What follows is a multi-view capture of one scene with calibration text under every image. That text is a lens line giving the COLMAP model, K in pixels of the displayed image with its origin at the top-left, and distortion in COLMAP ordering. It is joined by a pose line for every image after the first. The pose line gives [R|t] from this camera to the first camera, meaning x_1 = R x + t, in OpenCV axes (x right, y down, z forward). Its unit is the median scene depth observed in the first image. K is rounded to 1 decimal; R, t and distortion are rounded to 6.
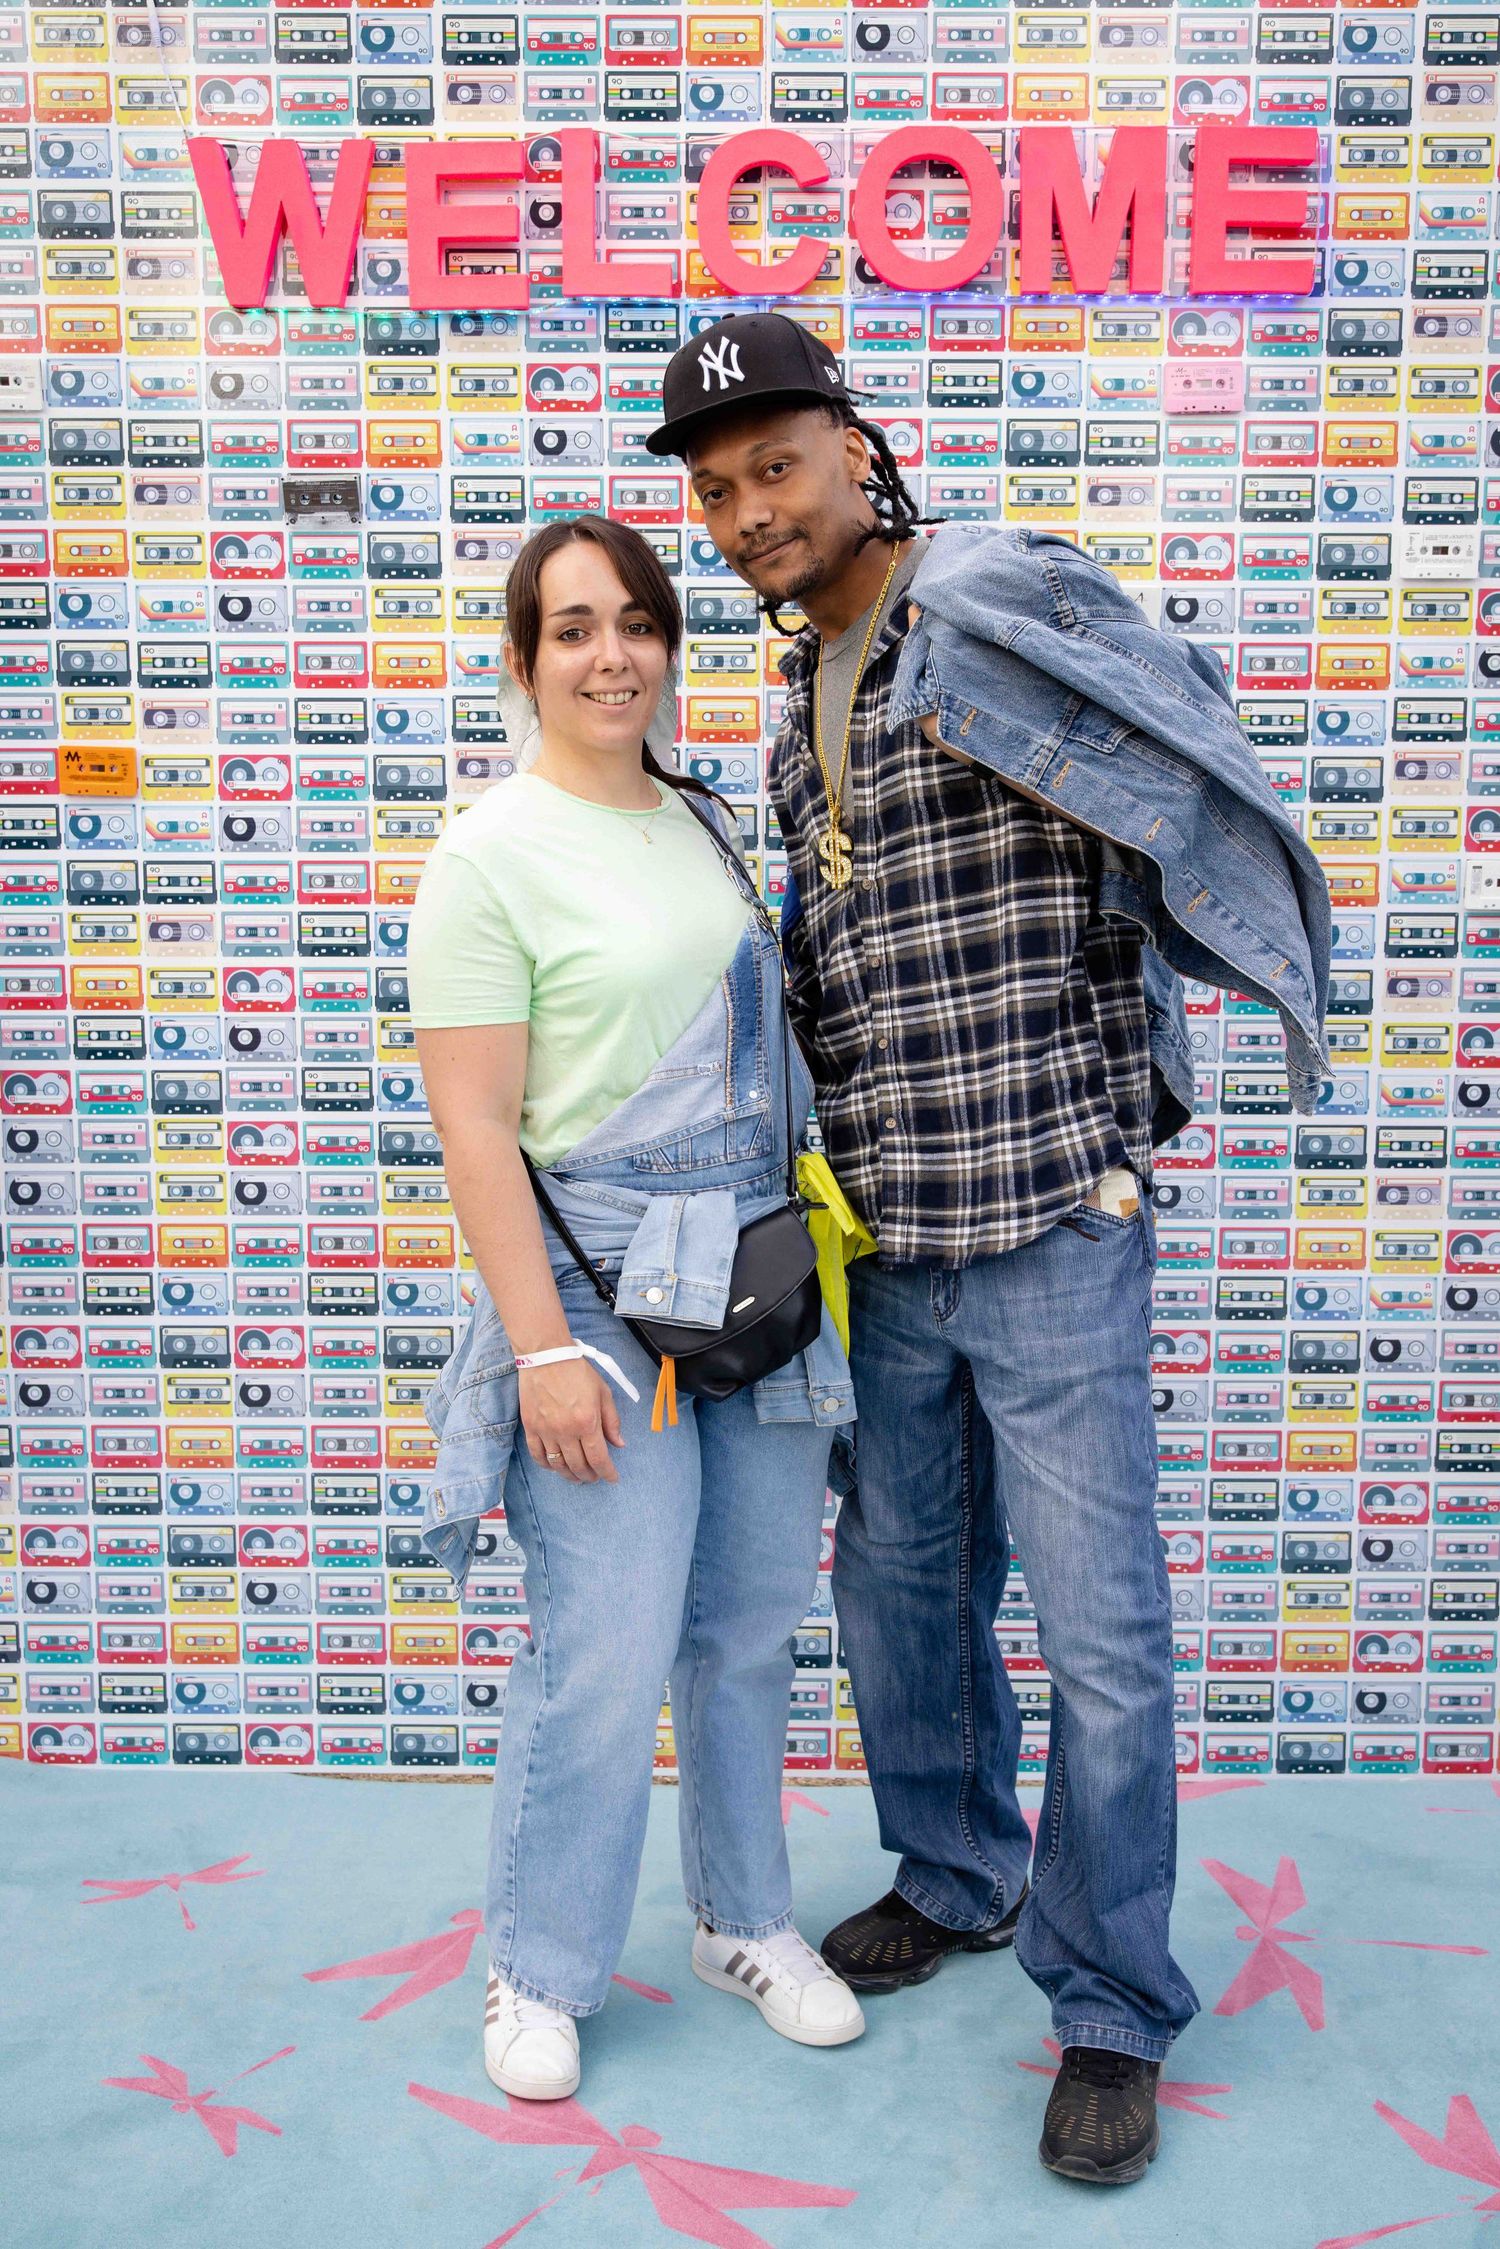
lens RADIAL K [[2379.5, 0, 718.6], [0, 2379.5, 1164.9], [0, 0, 1]] dist [-0.000766, 0.000000]
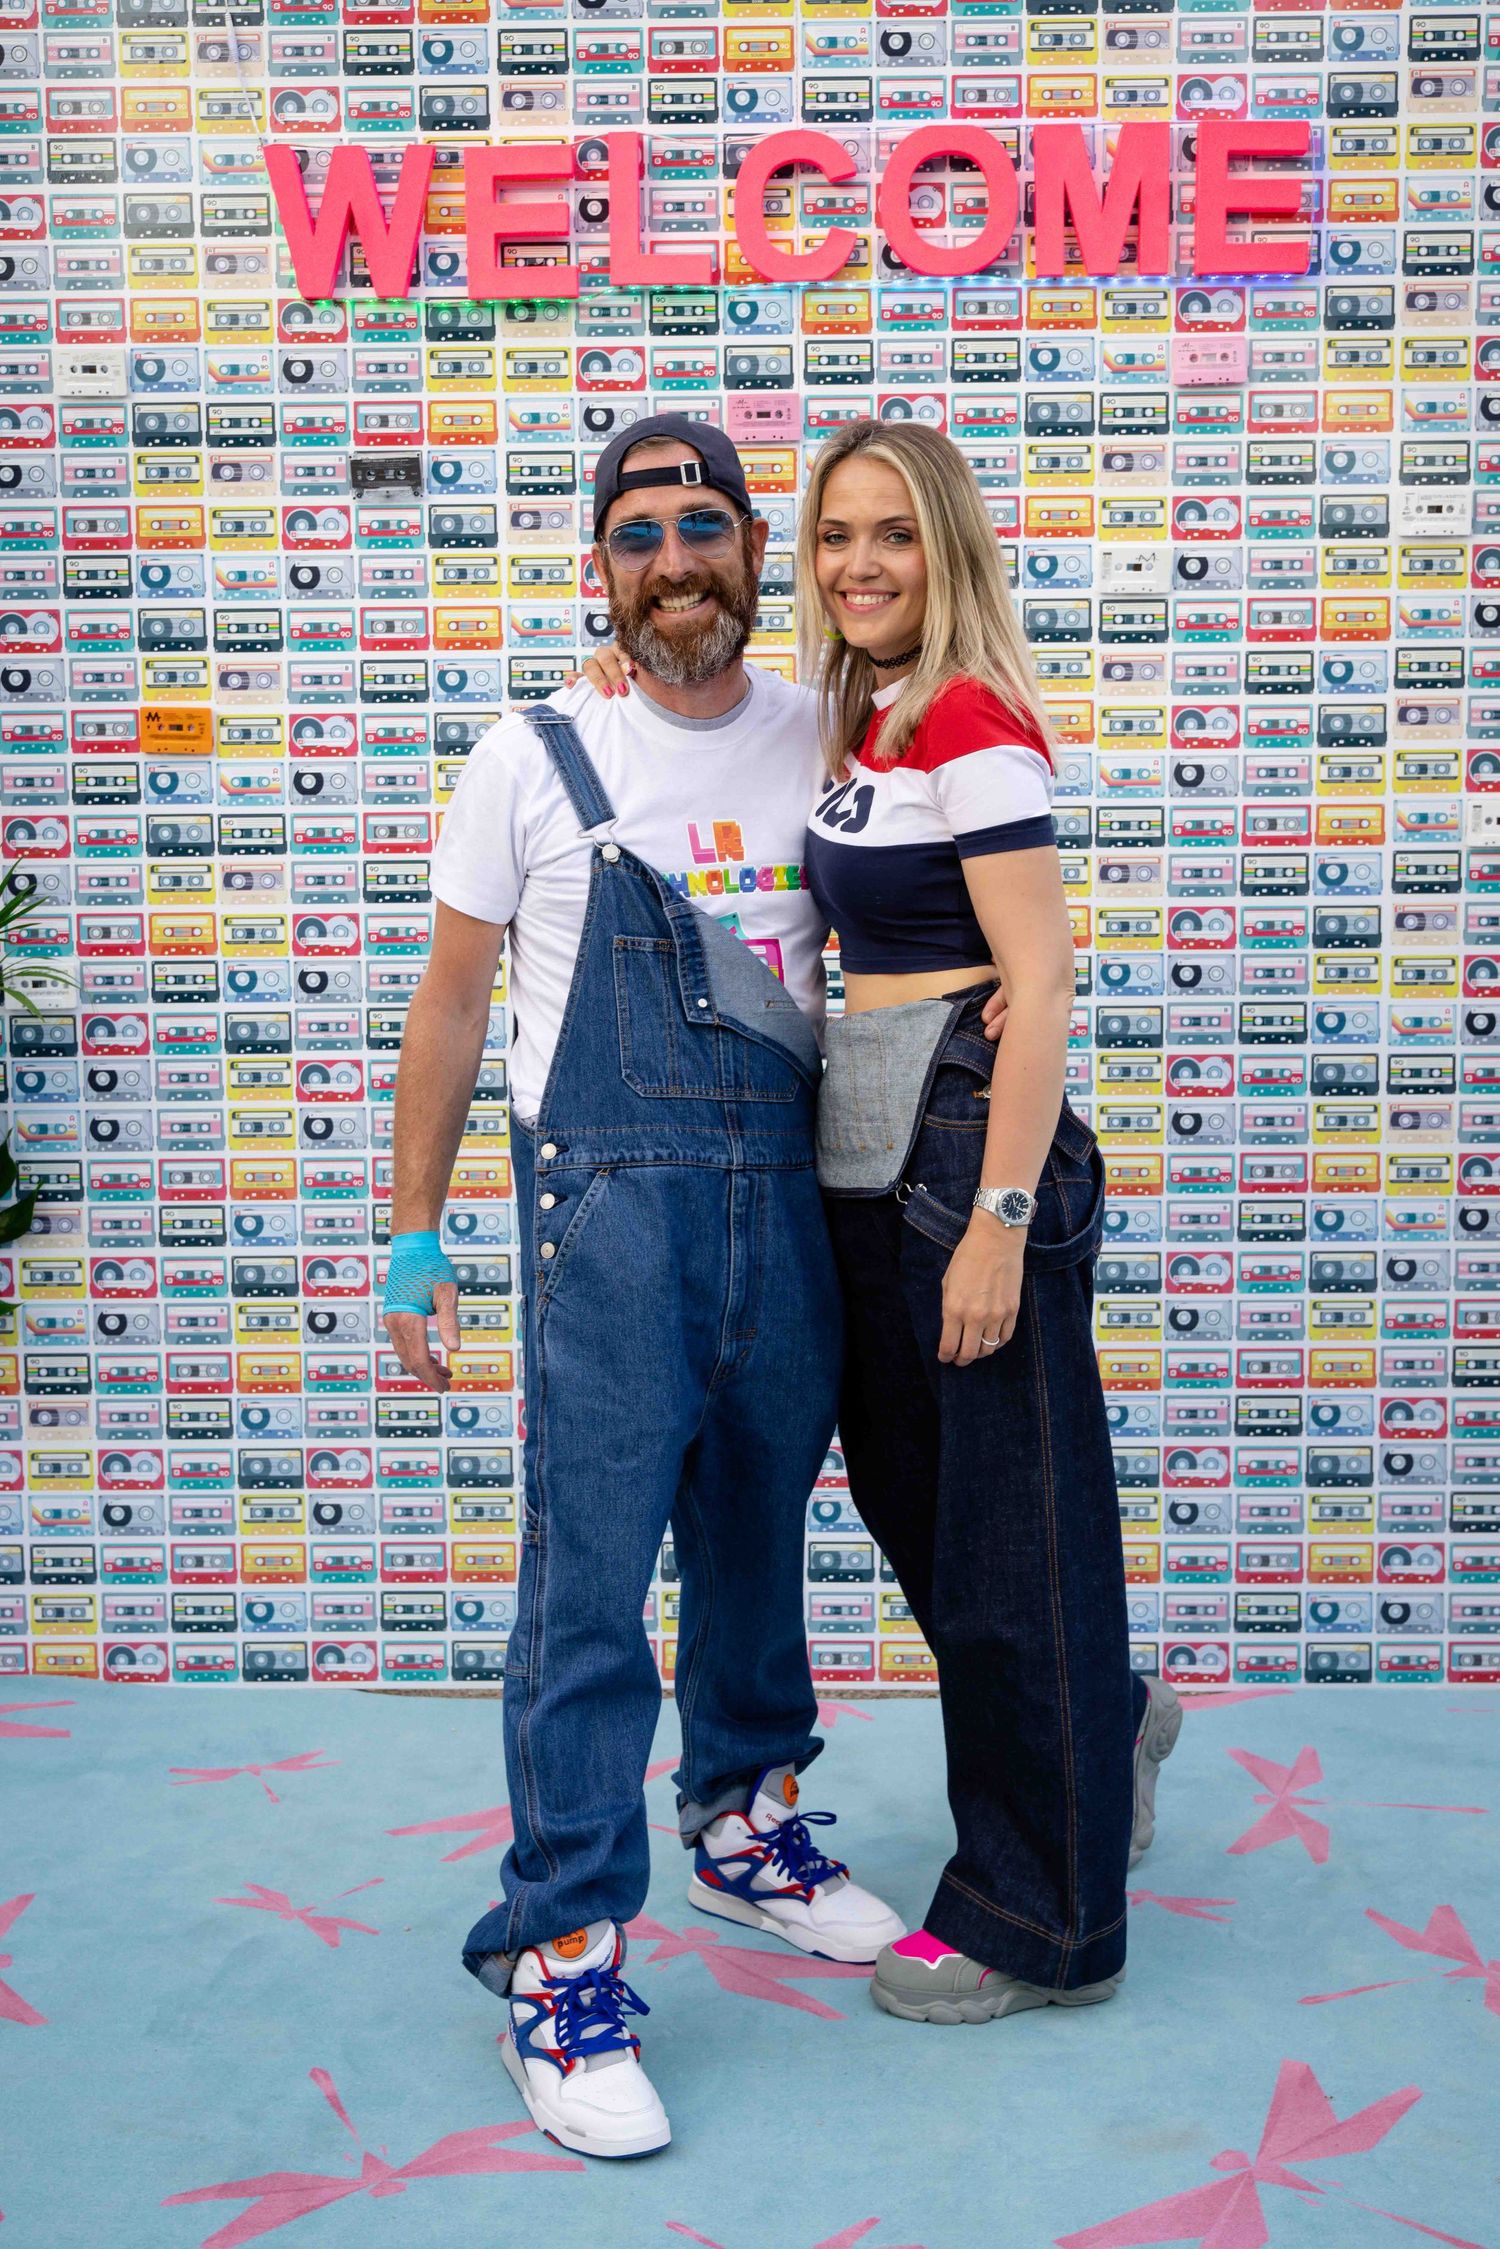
lens RADIAL K [[2896.3, 0, 708.7], [0, 2896.3, 1162.7], [0, 0, 1]] dist [0.006607, 0.000000]
pose [[0.999859, -0.009005, -0.014163, -0.005715], [0.008609, 0.999576, -0.027815, 0.065903], [0.014408, 0.027690, 0.999513, -0.287160]]
